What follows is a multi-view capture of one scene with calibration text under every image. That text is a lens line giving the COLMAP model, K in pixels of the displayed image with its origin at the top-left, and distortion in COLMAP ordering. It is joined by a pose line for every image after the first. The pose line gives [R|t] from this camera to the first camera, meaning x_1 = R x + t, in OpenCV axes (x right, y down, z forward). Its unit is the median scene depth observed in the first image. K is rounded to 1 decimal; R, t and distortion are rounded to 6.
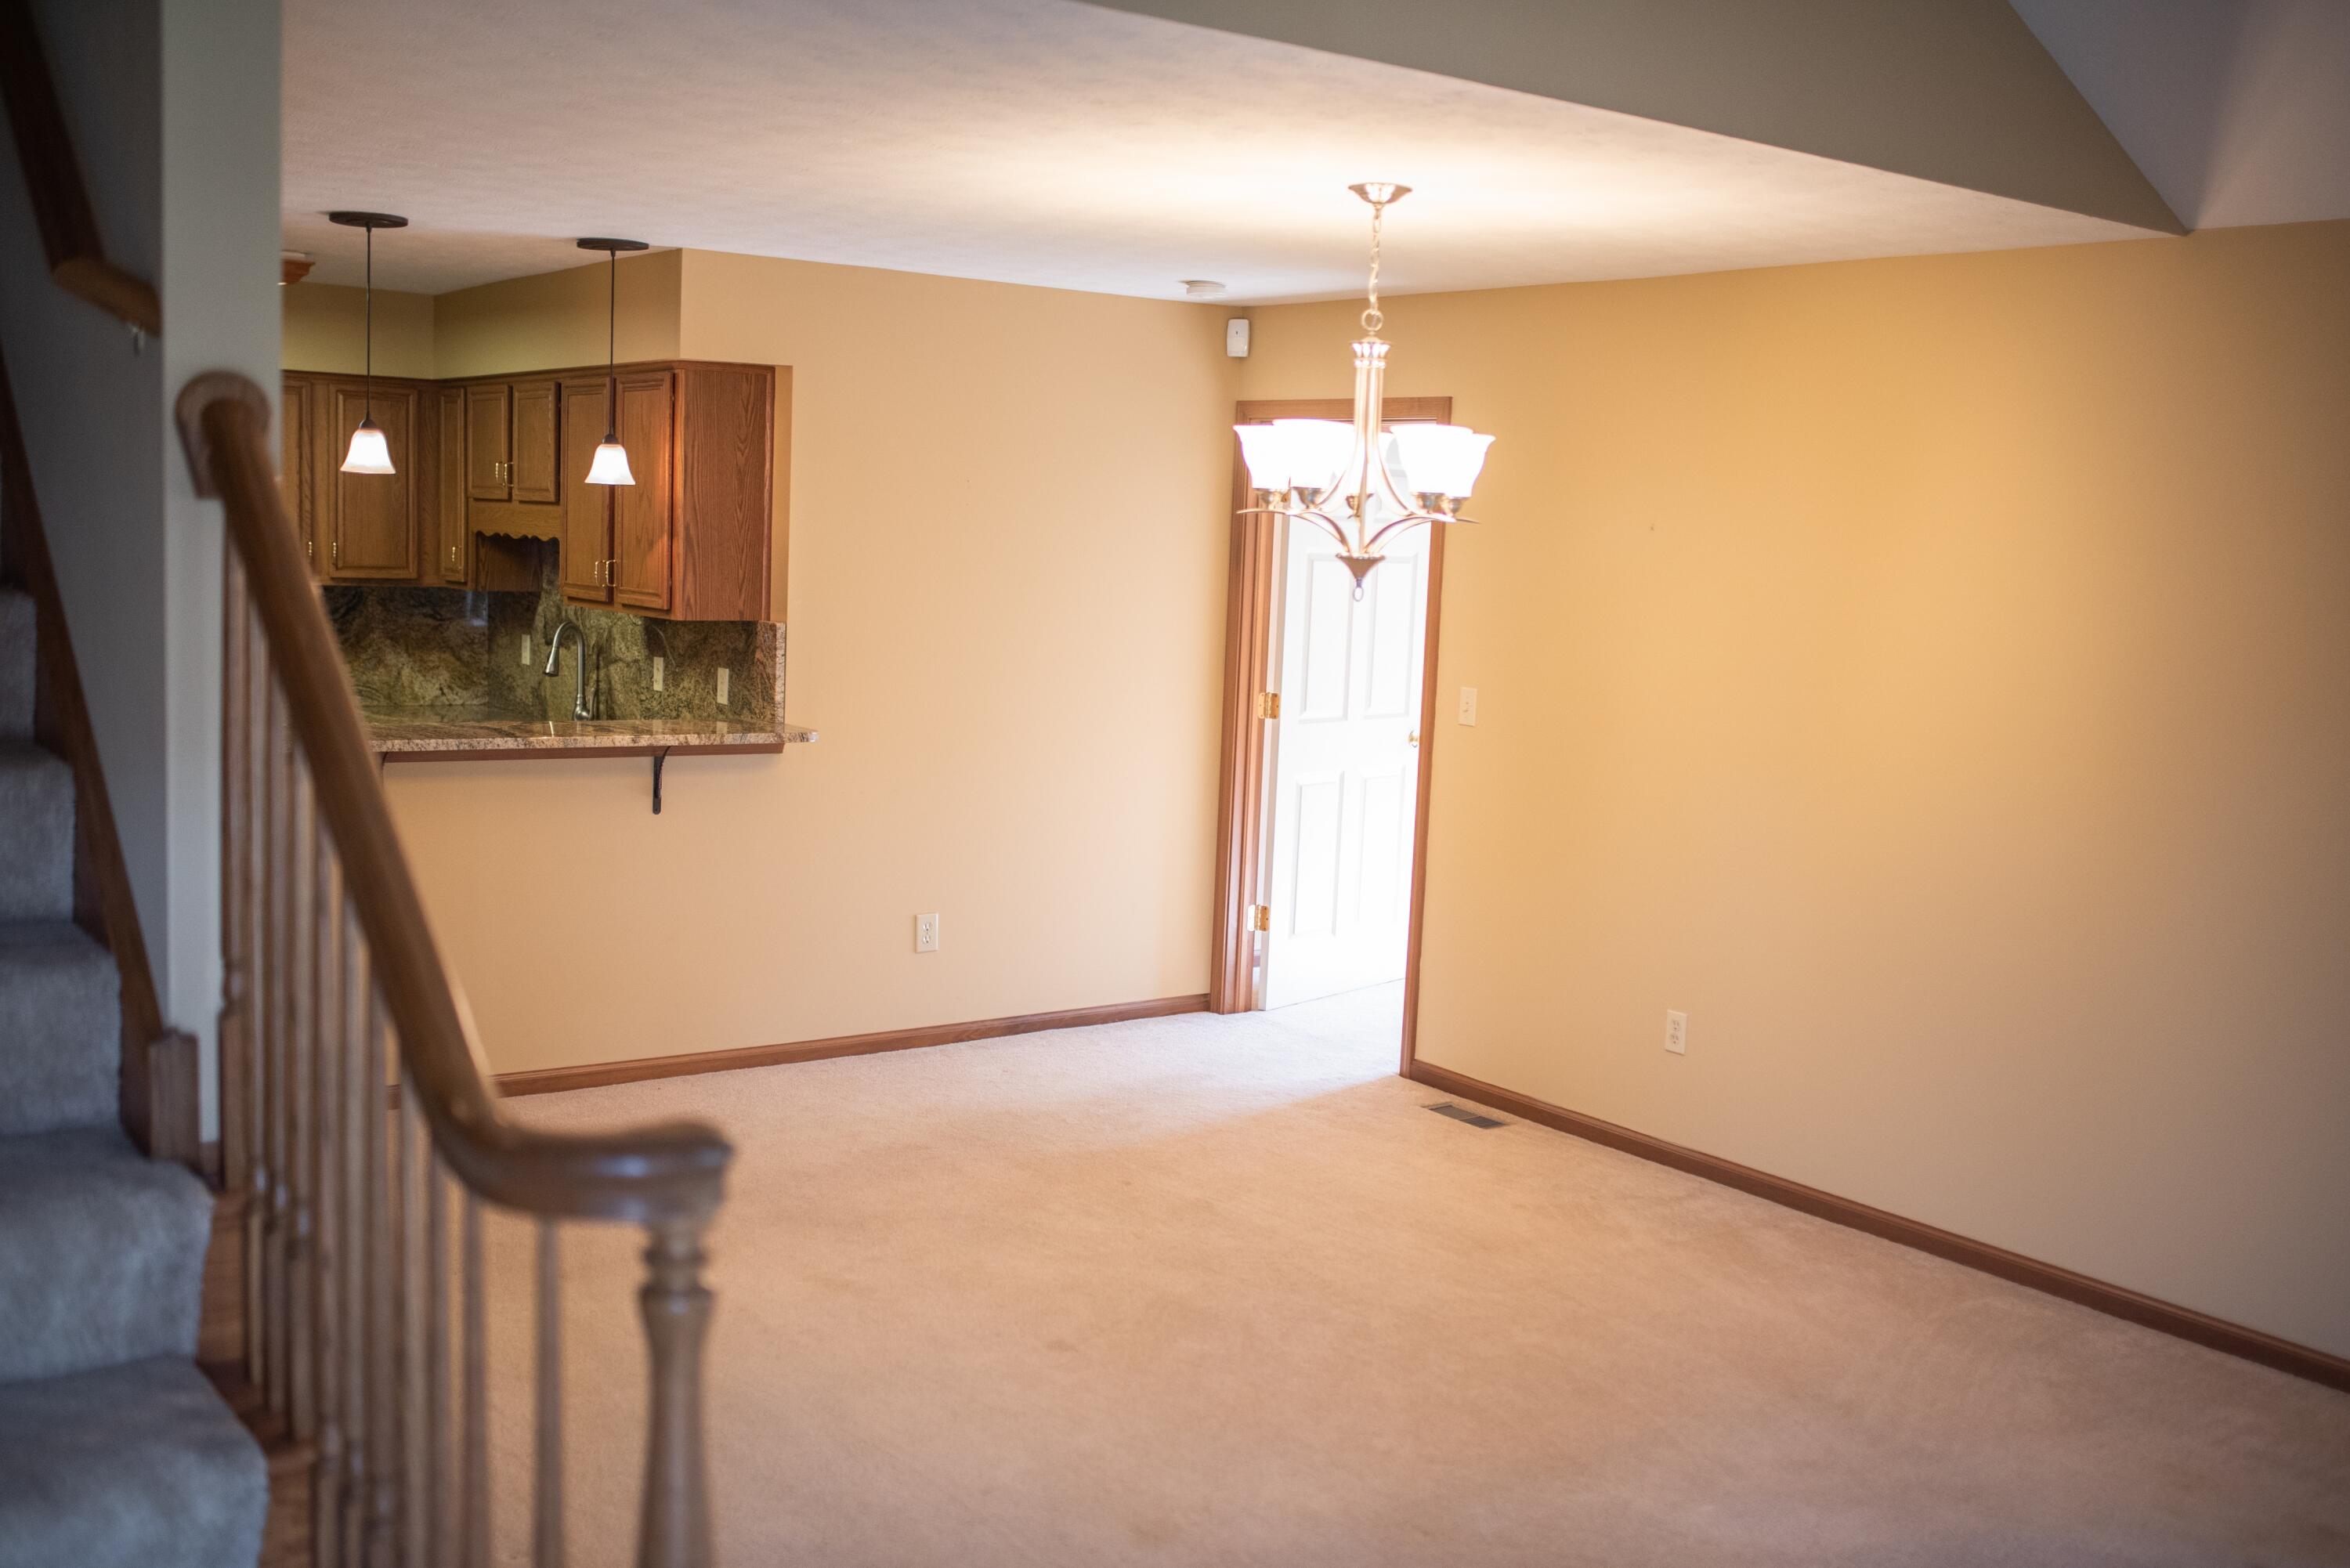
lens RADIAL K [[2224.8, 0, 1166.9], [0, 2224.8, 782.1], [0, 0, 1]] dist [-0.036522, 0.000000]
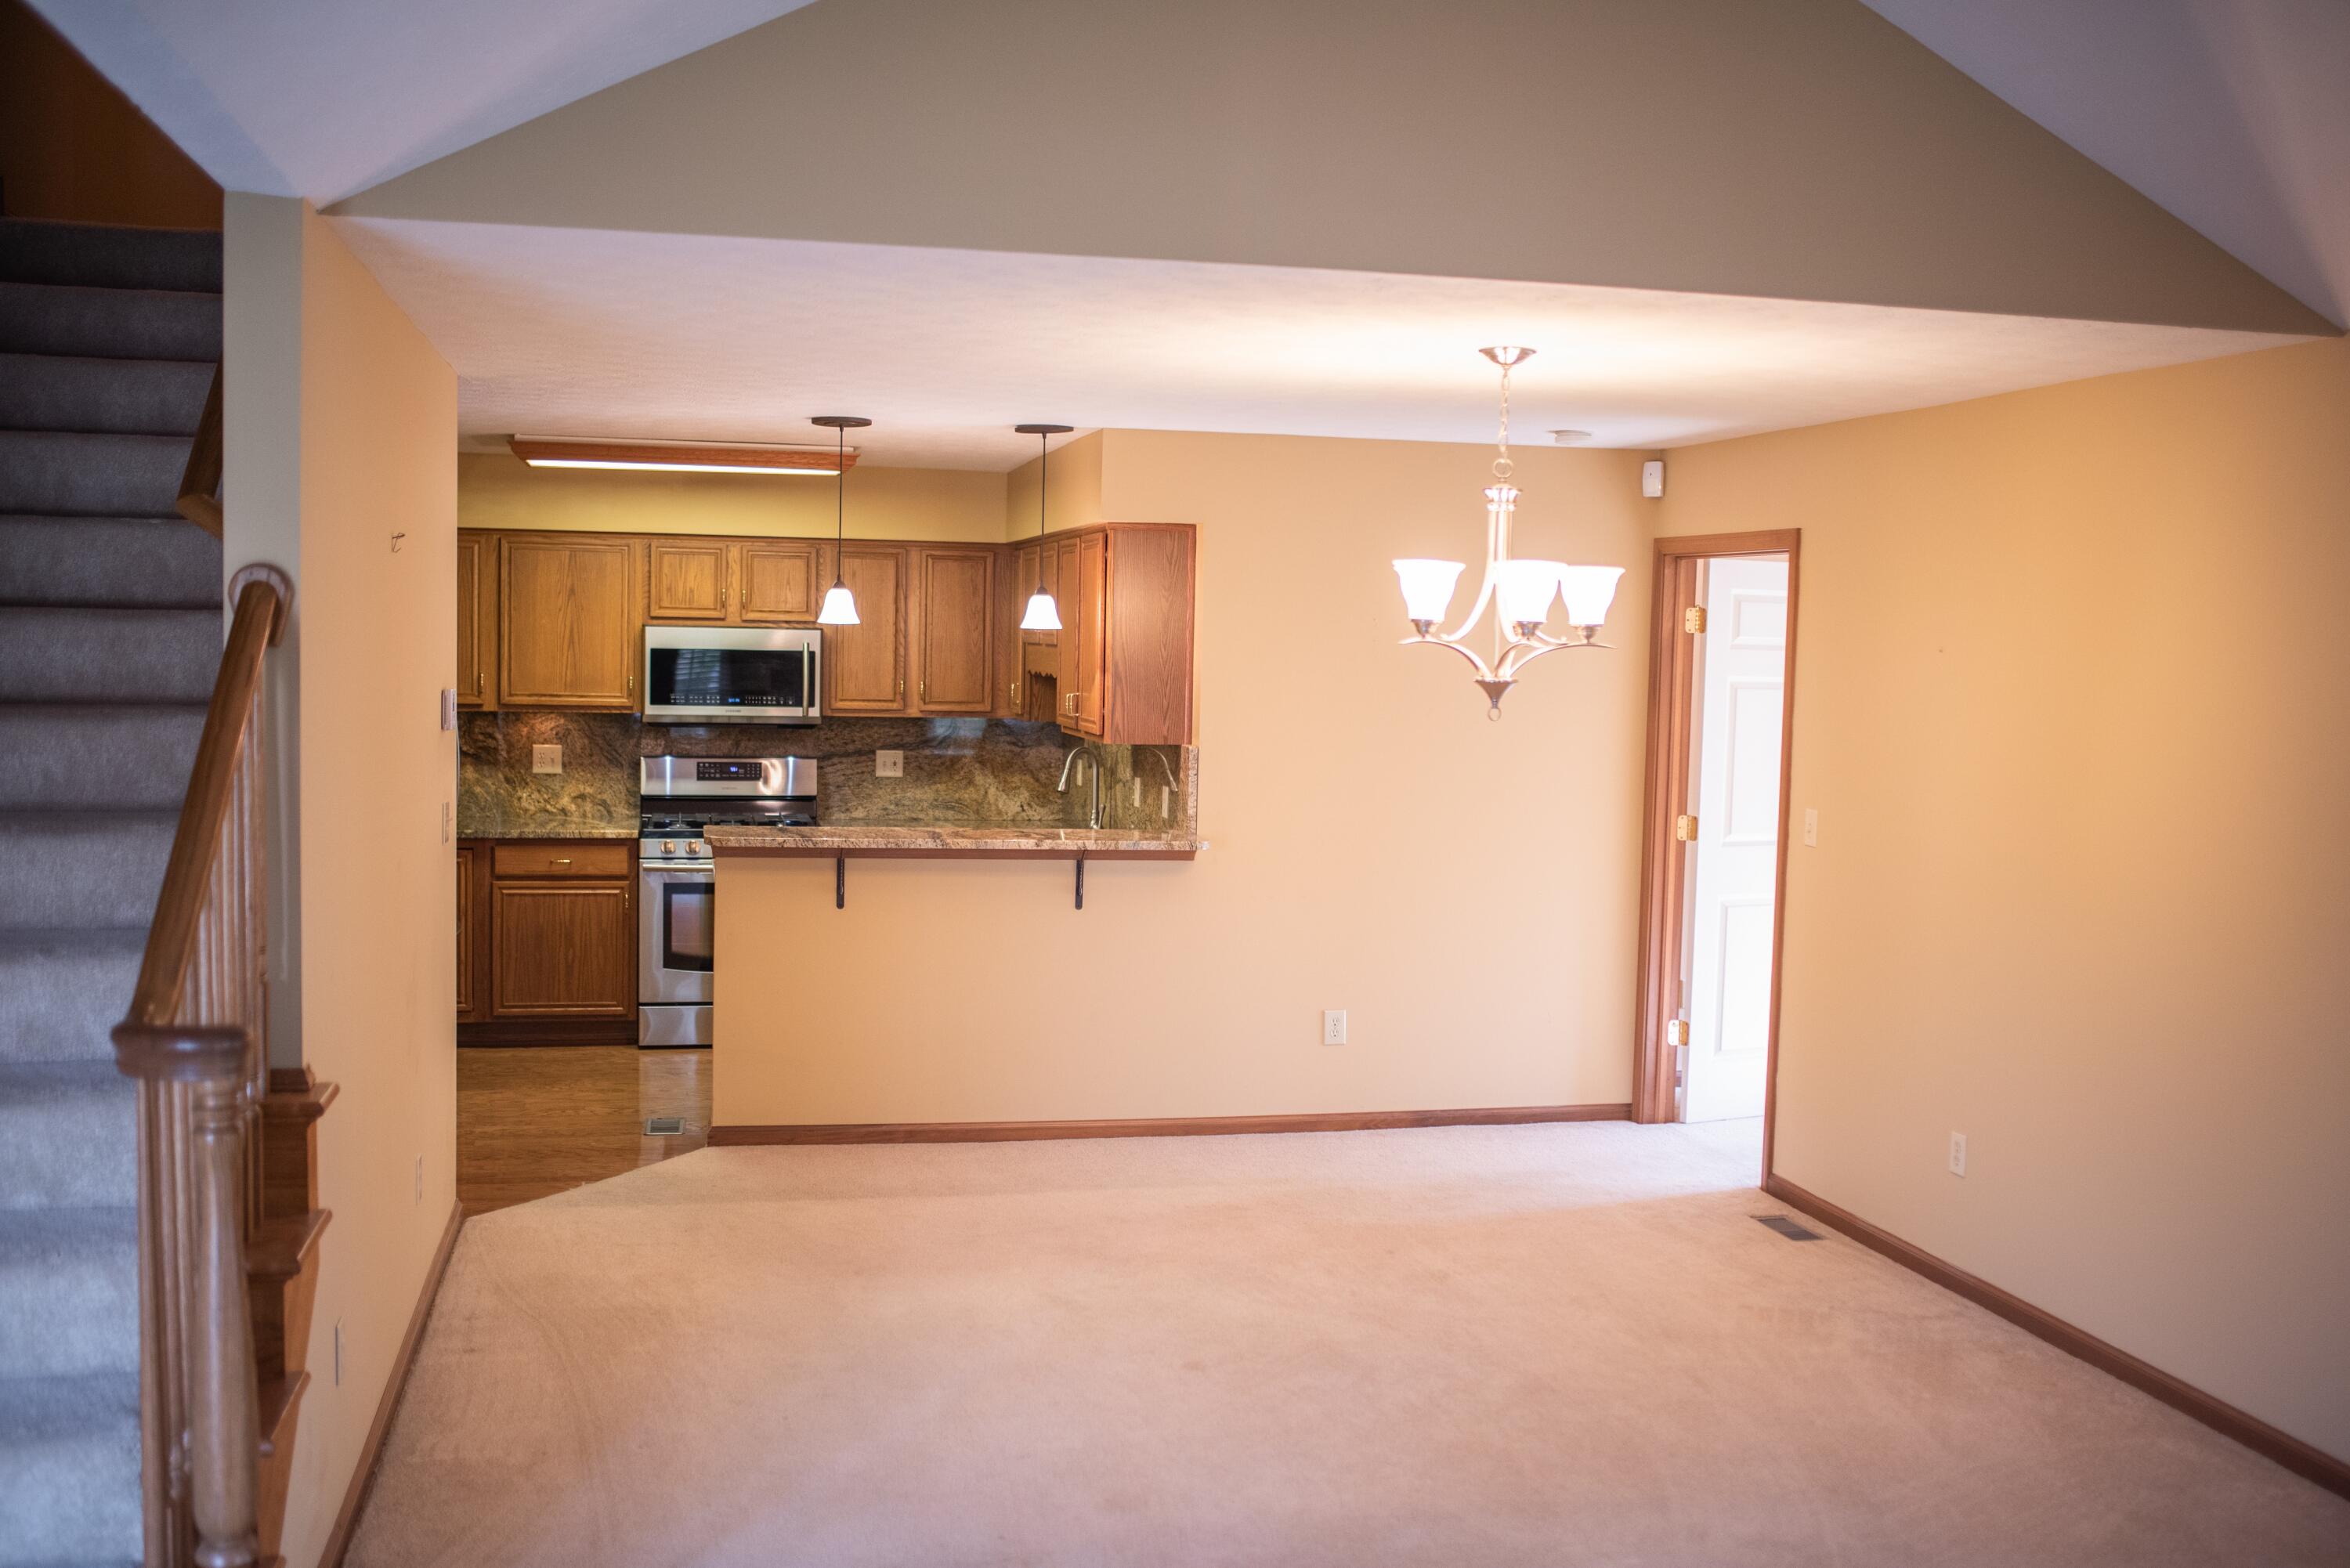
lens RADIAL K [[2224.8, 0, 1177.2], [0, 2224.8, 777.6], [0, 0, 1]] dist [-0.036522, 0.000000]
pose [[0.917245, 0.005033, -0.398291, 0.274168], [-0.031018, 0.997786, -0.058824, 0.012162], [0.397113, 0.066311, 0.915371, -0.052635]]
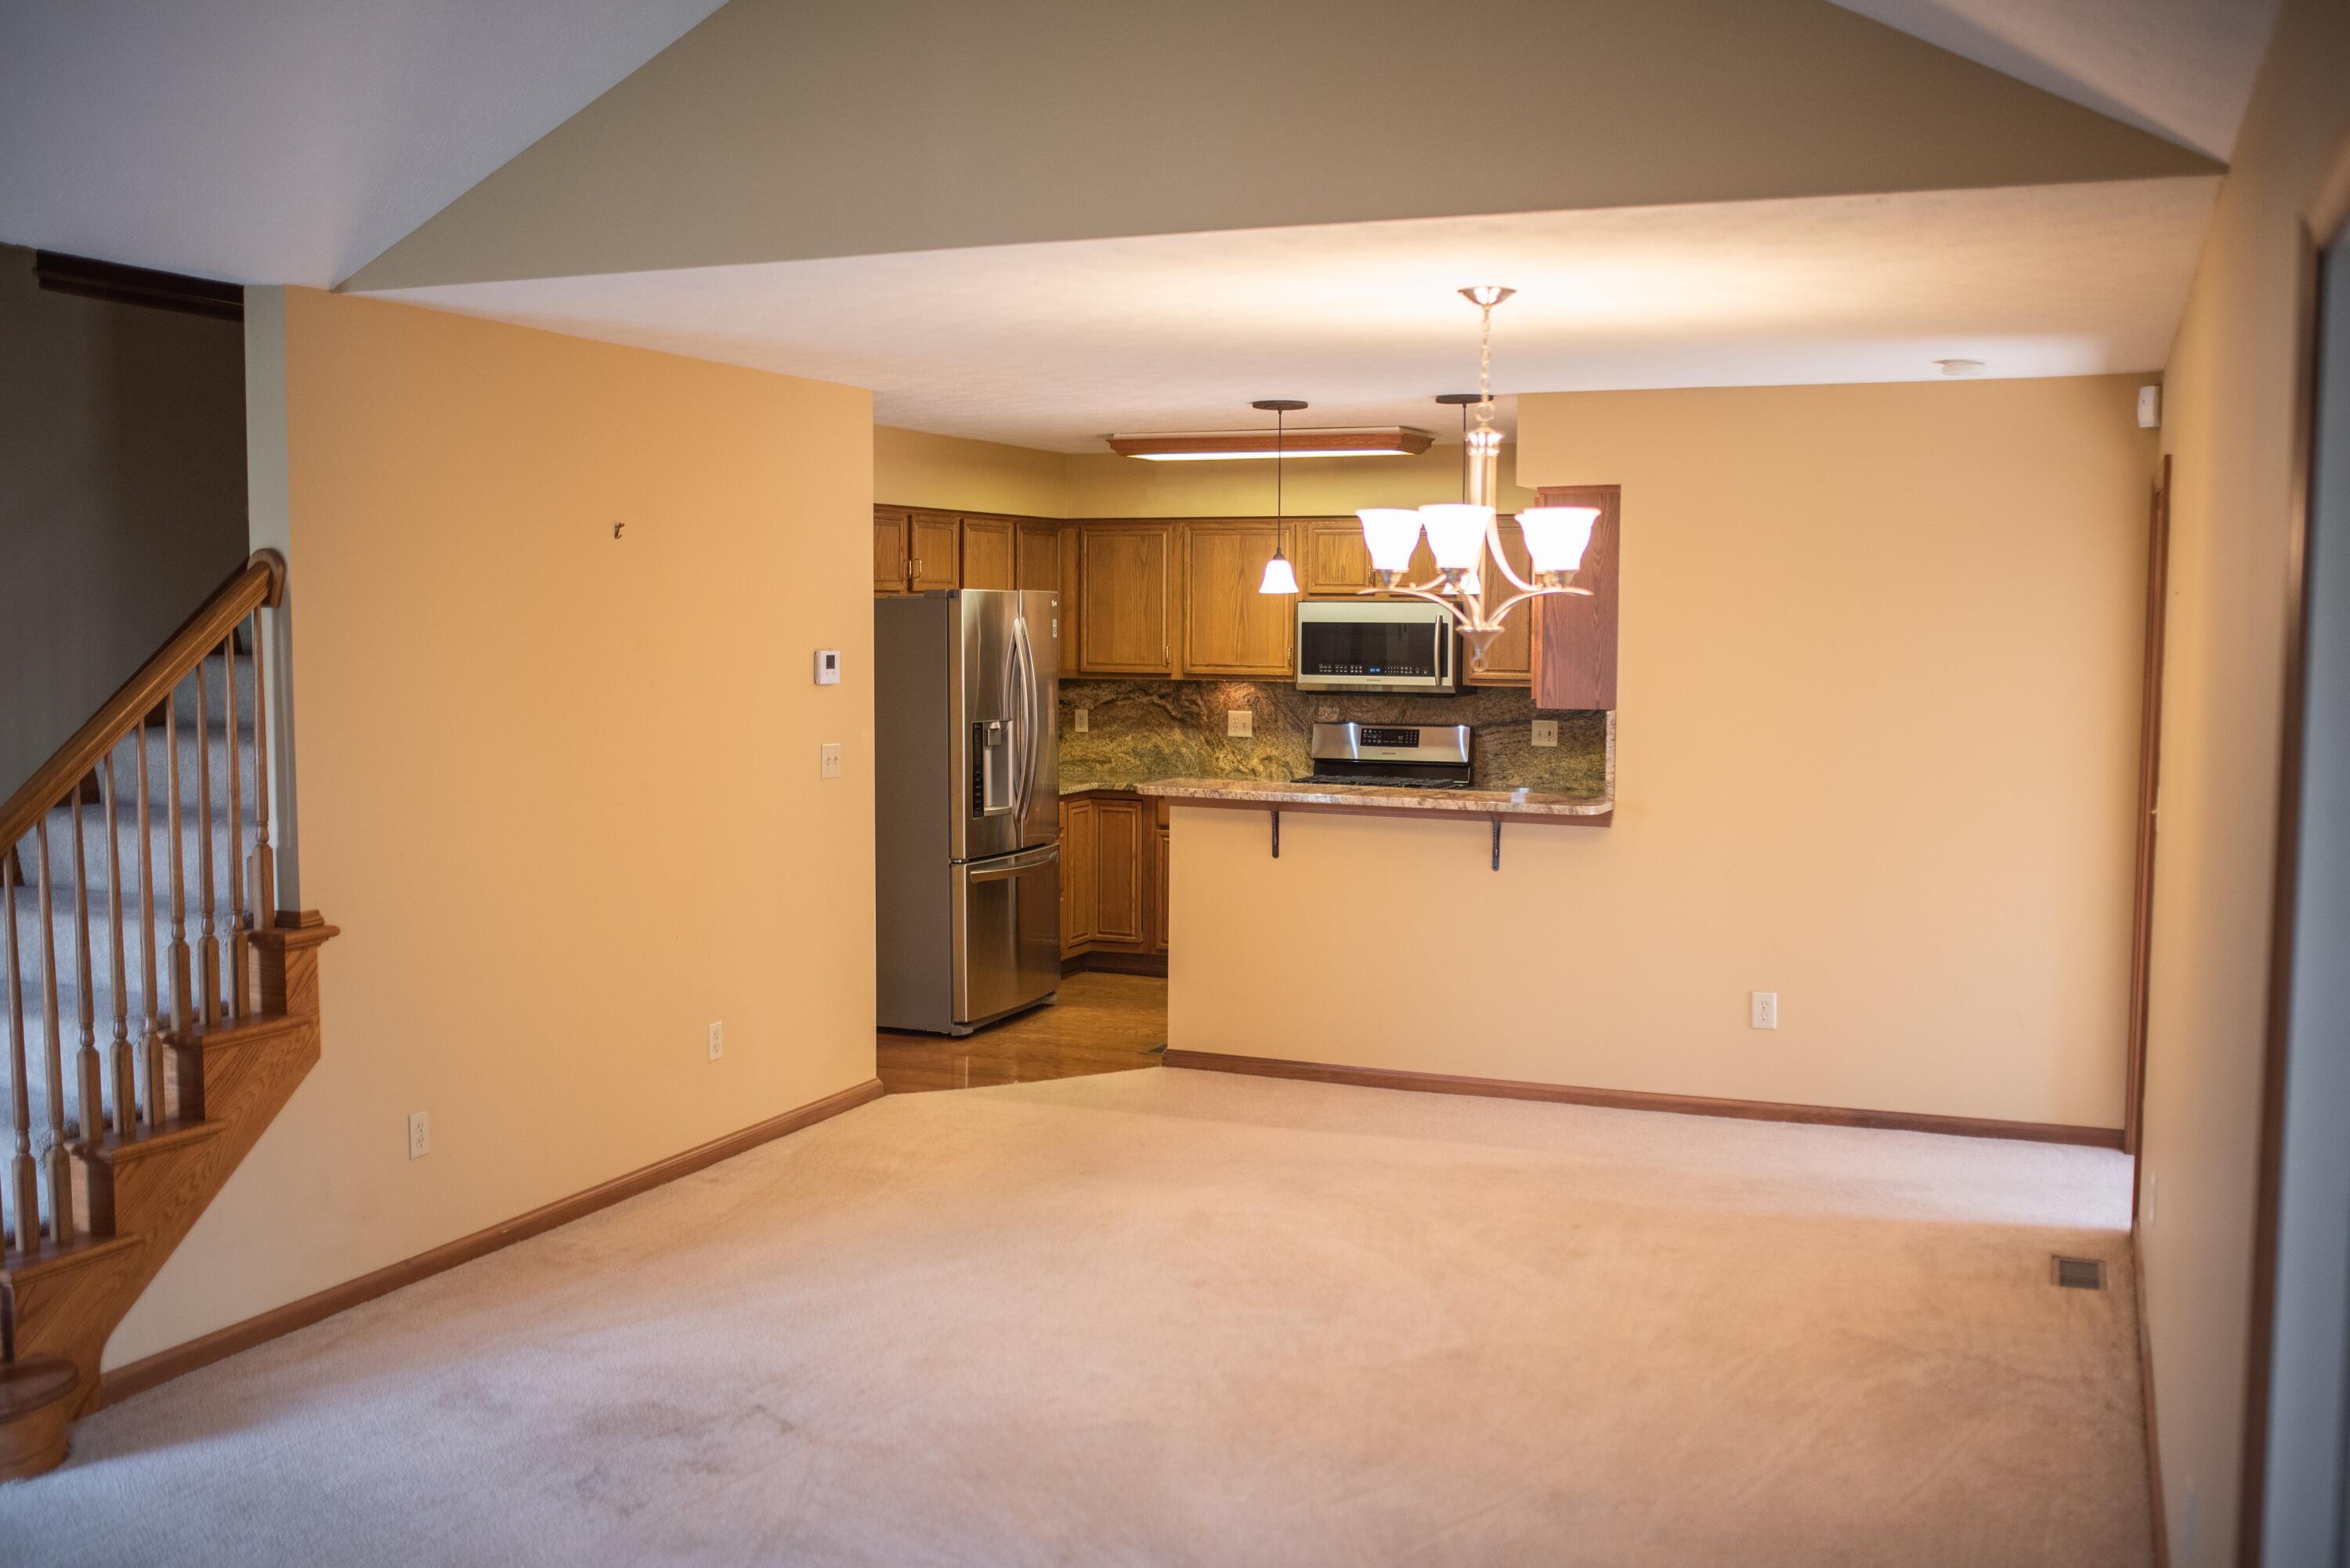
lens RADIAL K [[2224.8, 0, 1186.0], [0, 2224.8, 786.2], [0, 0, 1]] dist [-0.036522, 0.000000]
pose [[0.526102, 0.029513, -0.849909, 0.666141], [-0.082227, 0.996480, -0.016296, 0.002297], [0.846437, 0.078459, 0.526677, 0.226304]]
